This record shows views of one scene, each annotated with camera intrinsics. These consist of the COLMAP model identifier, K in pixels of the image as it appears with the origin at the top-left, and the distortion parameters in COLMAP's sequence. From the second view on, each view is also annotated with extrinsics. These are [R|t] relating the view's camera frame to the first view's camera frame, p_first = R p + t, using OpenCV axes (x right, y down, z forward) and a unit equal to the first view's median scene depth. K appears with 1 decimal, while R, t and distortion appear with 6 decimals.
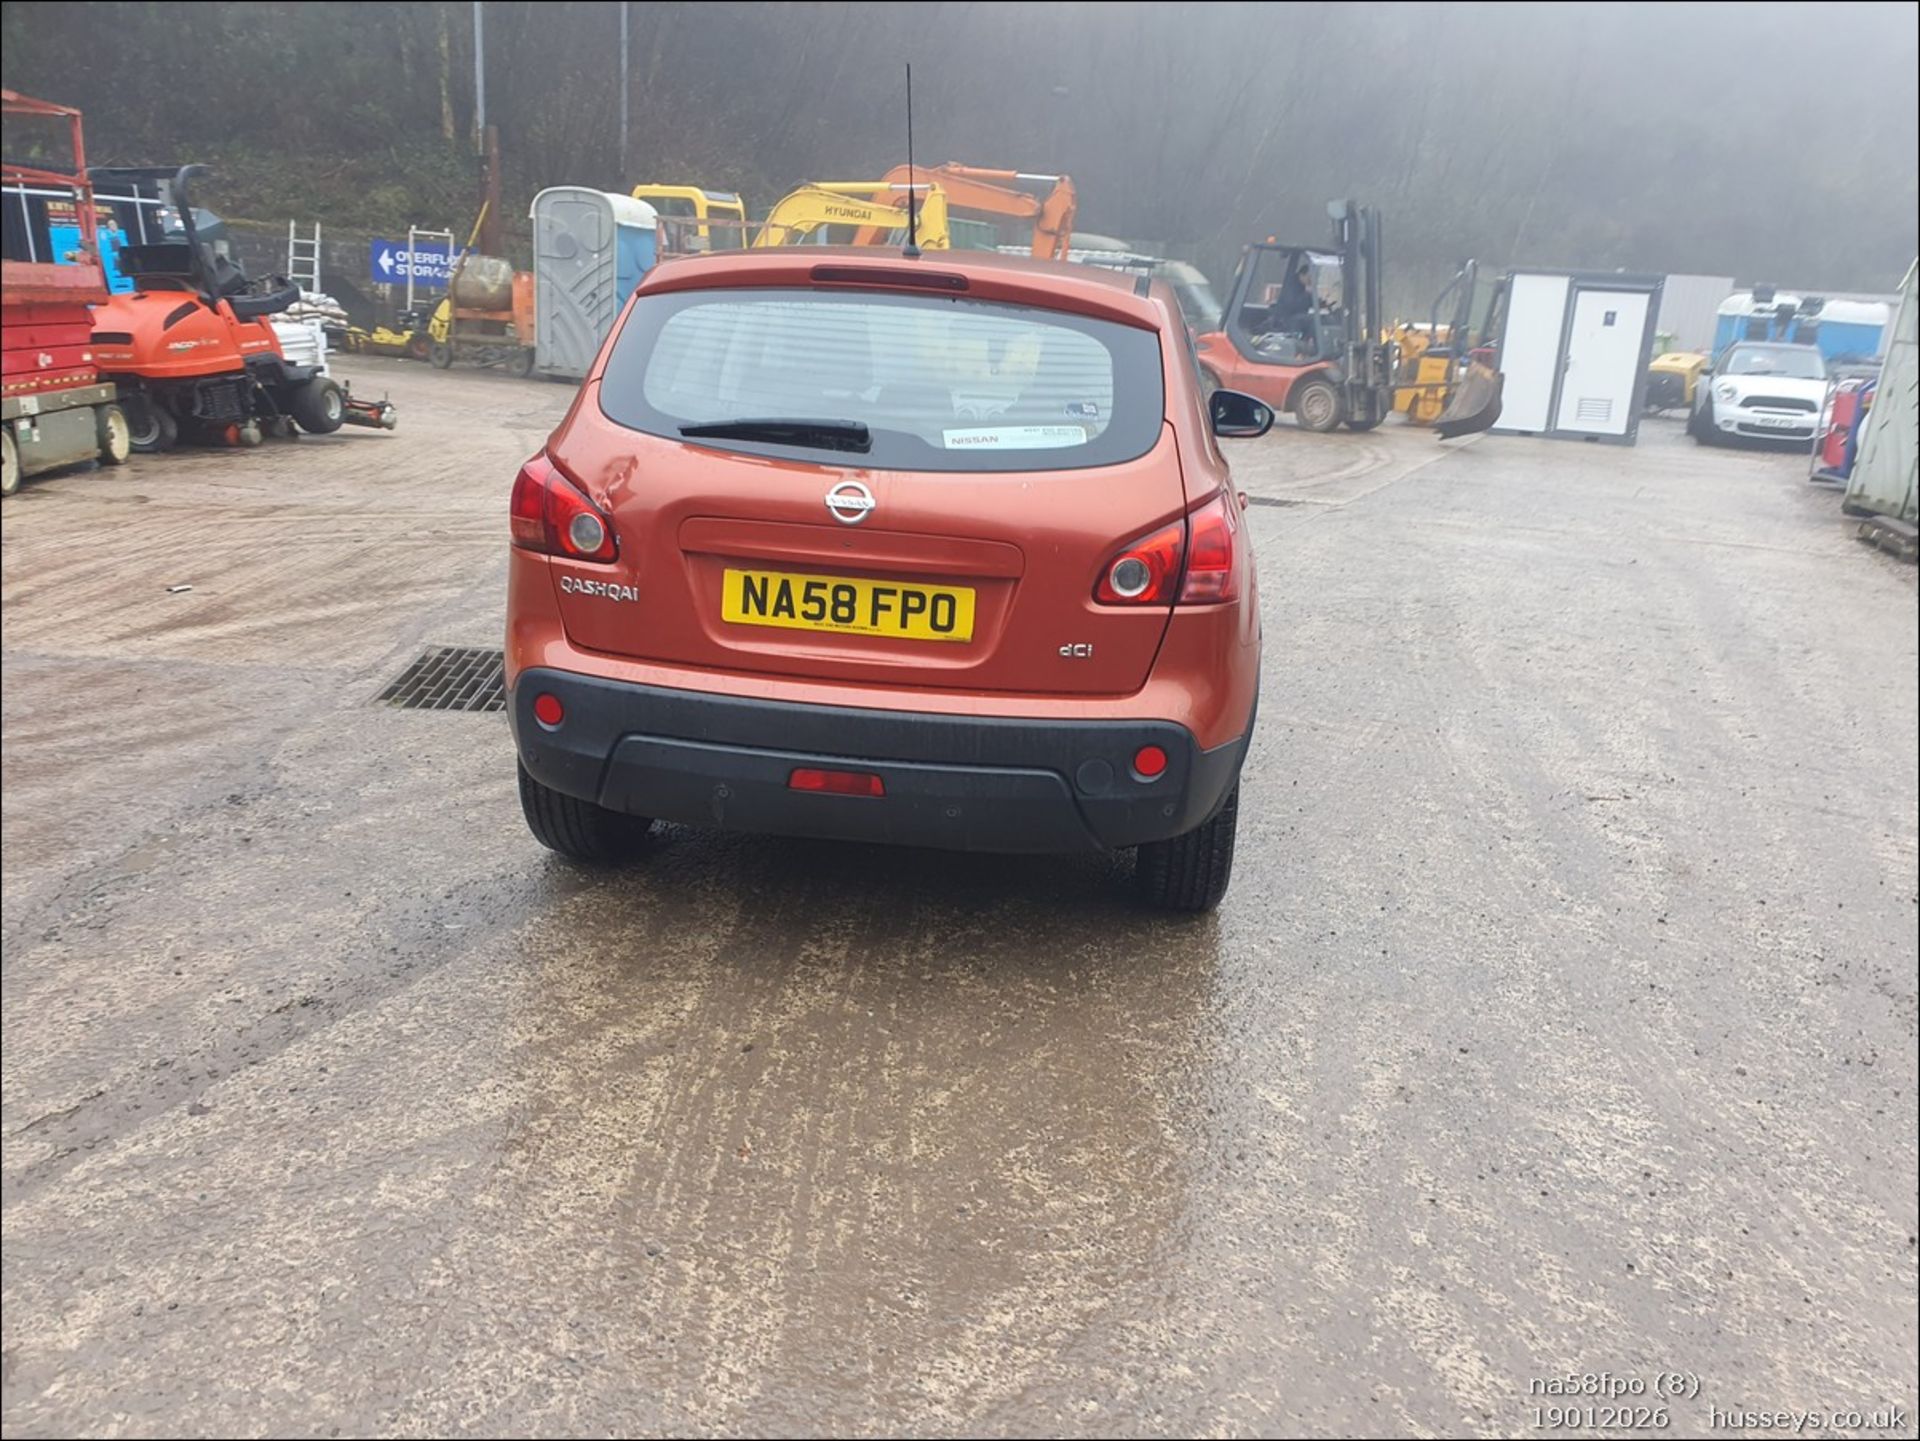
lens RADIAL K [[1506.2, 0, 964.8], [0, 1506.2, 740.8], [0, 0, 1]] dist [0.025167, 0.002957]
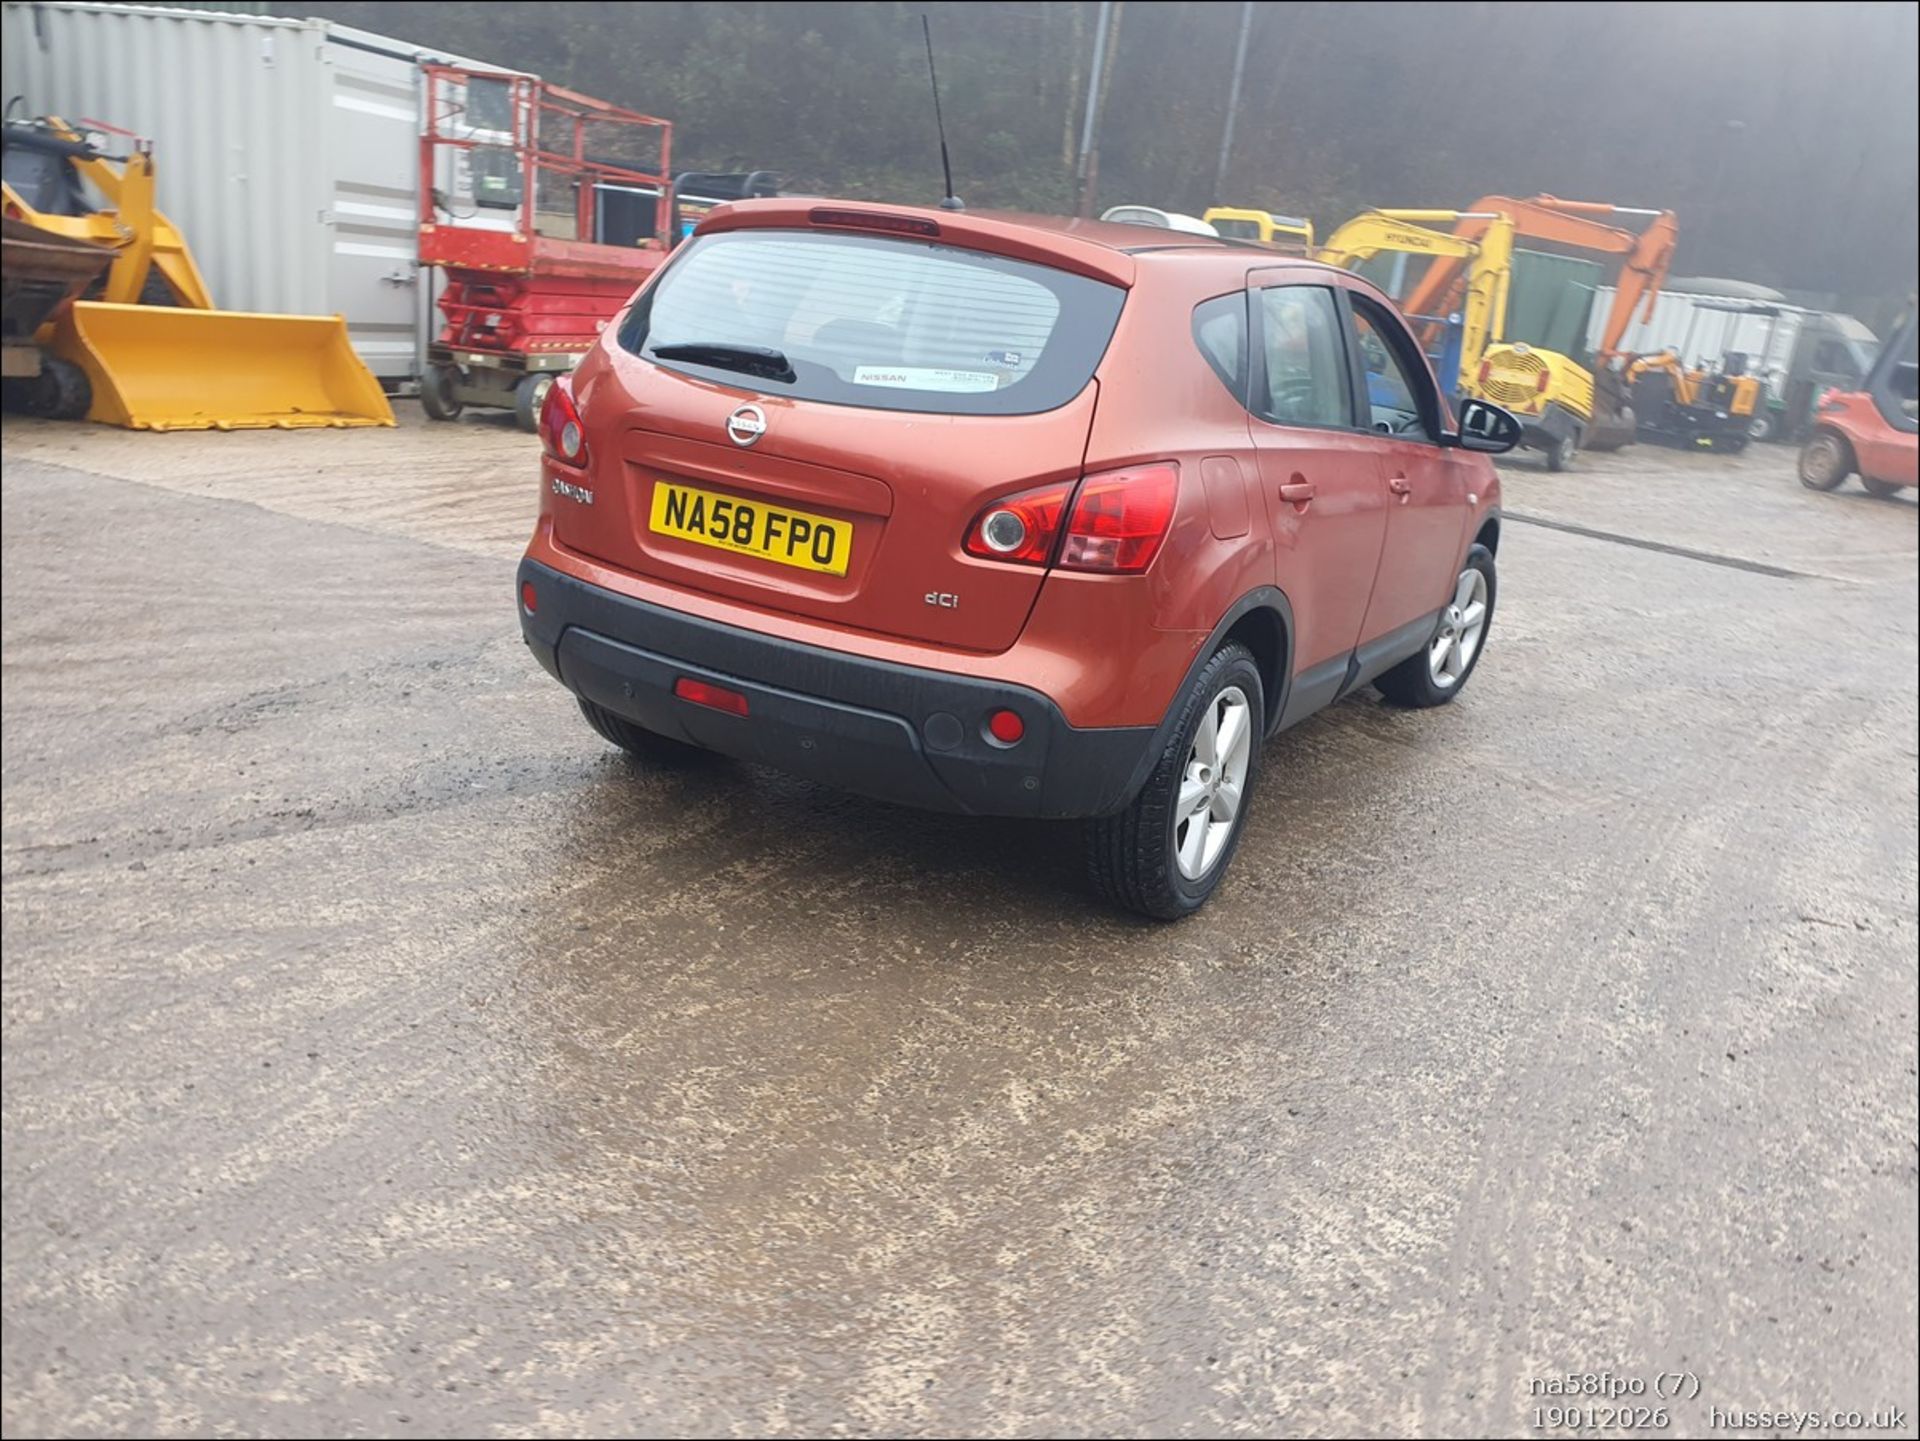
lens RADIAL K [[1489.9, 0, 960.0], [0, 1489.9, 720.5], [0, 0, 1]] dist [0.011856, 0.001270]
pose [[0.911524, 0.158521, -0.379467, 0.456140], [-0.169858, 0.985462, 0.003655, 0.011514], [0.374529, 0.061124, 0.925198, 0.120101]]
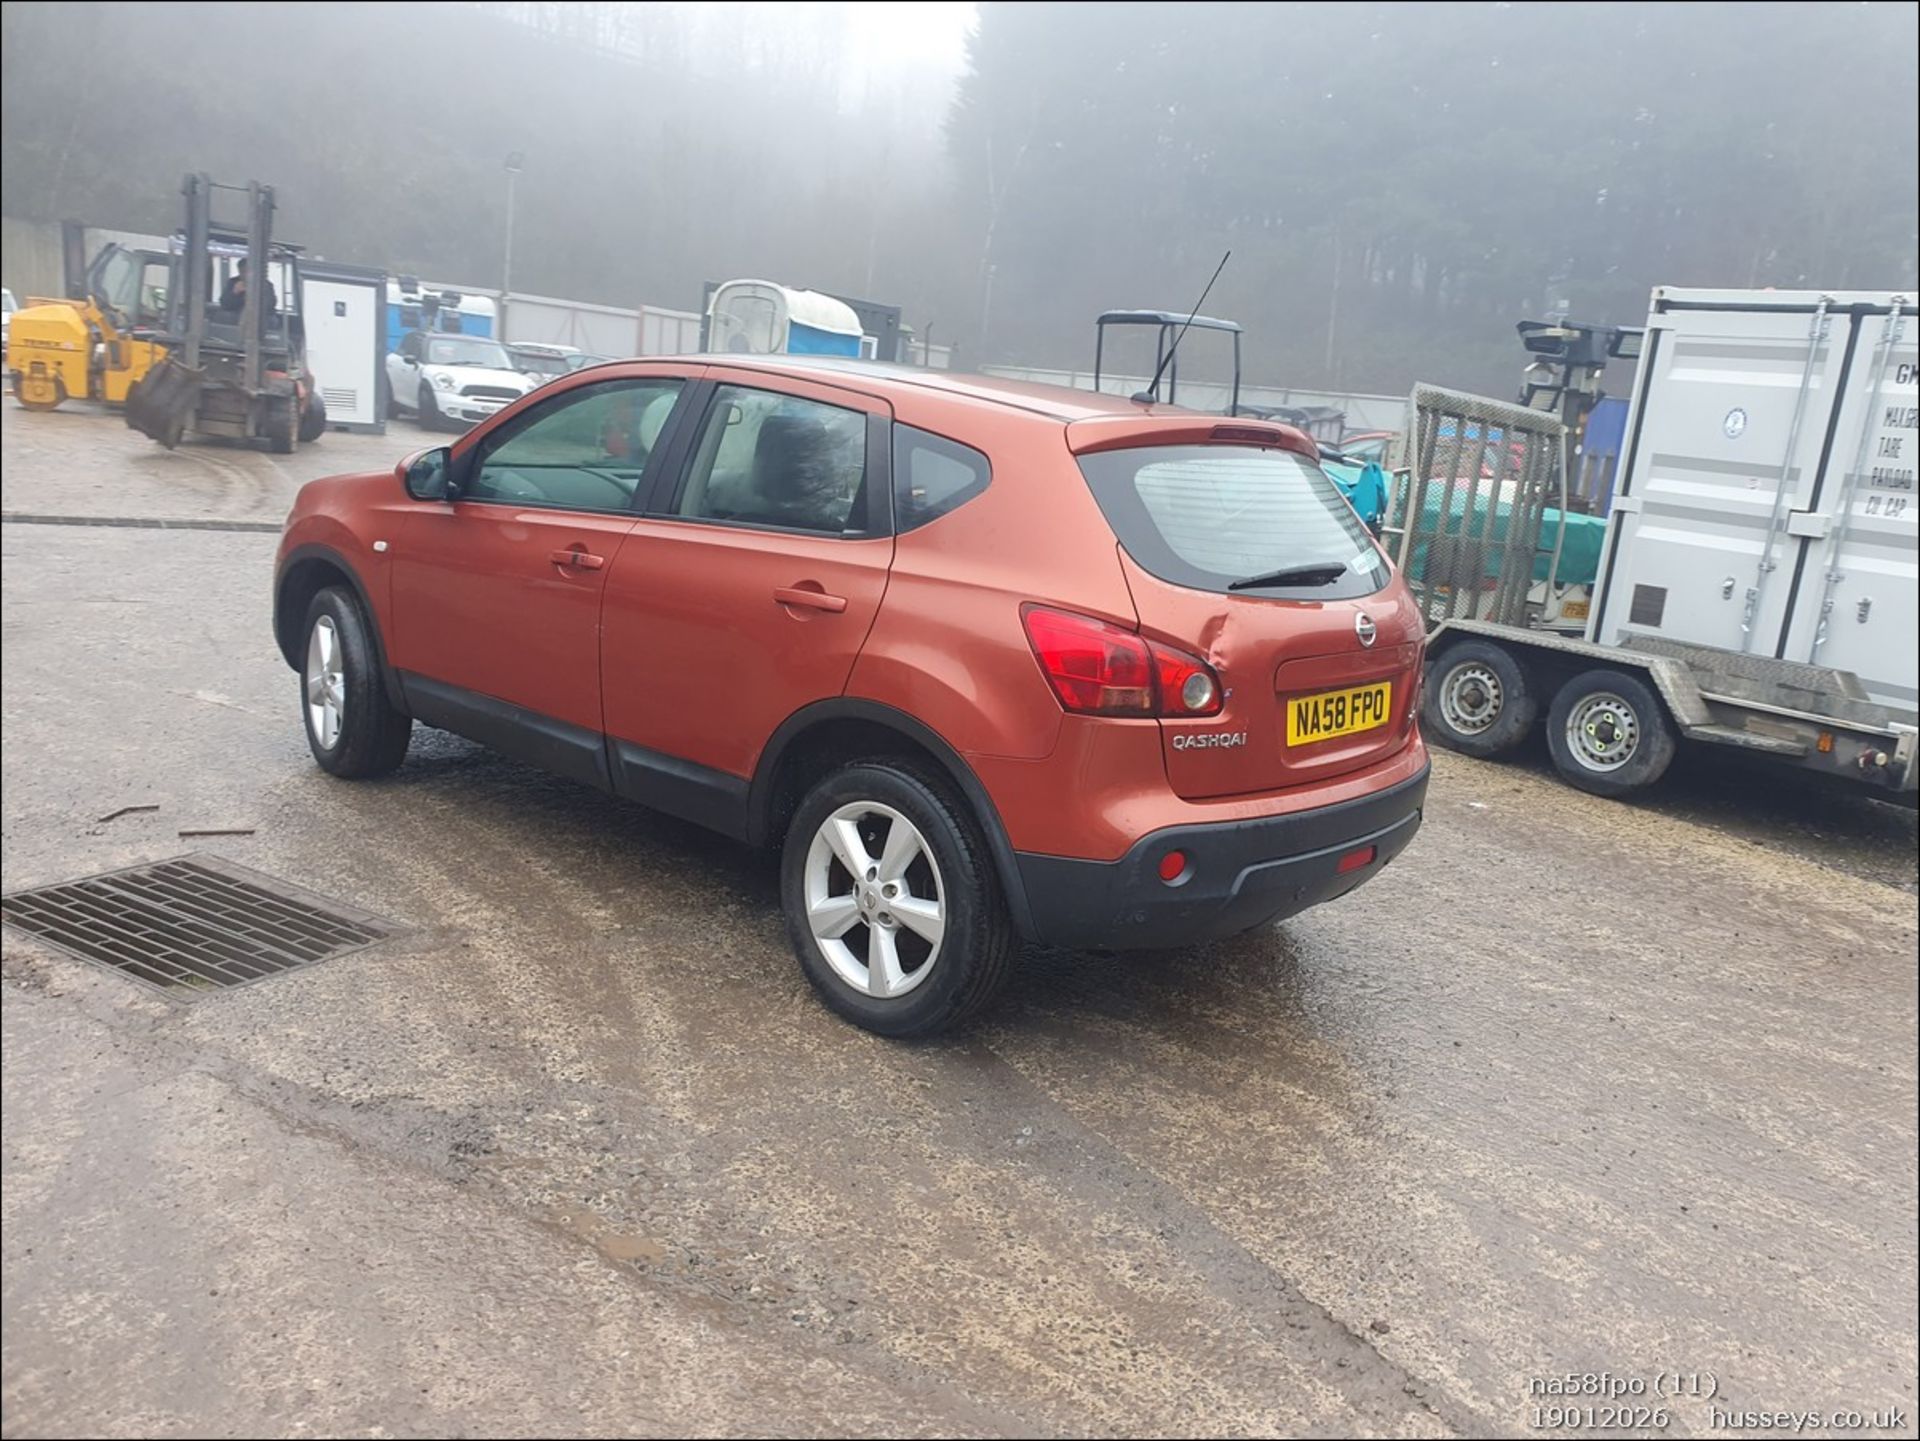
lens RADIAL K [[1514.7, 0, 997.9], [0, 1514.7, 720.5], [0, 0, 1]] dist [0.001848, 0.039216]
pose [[0.562647, -0.186048, 0.805490, -1.188578], [0.173924, 0.979180, 0.104677, -0.254526], [-0.808195, 0.081198, 0.583291, 0.512259]]
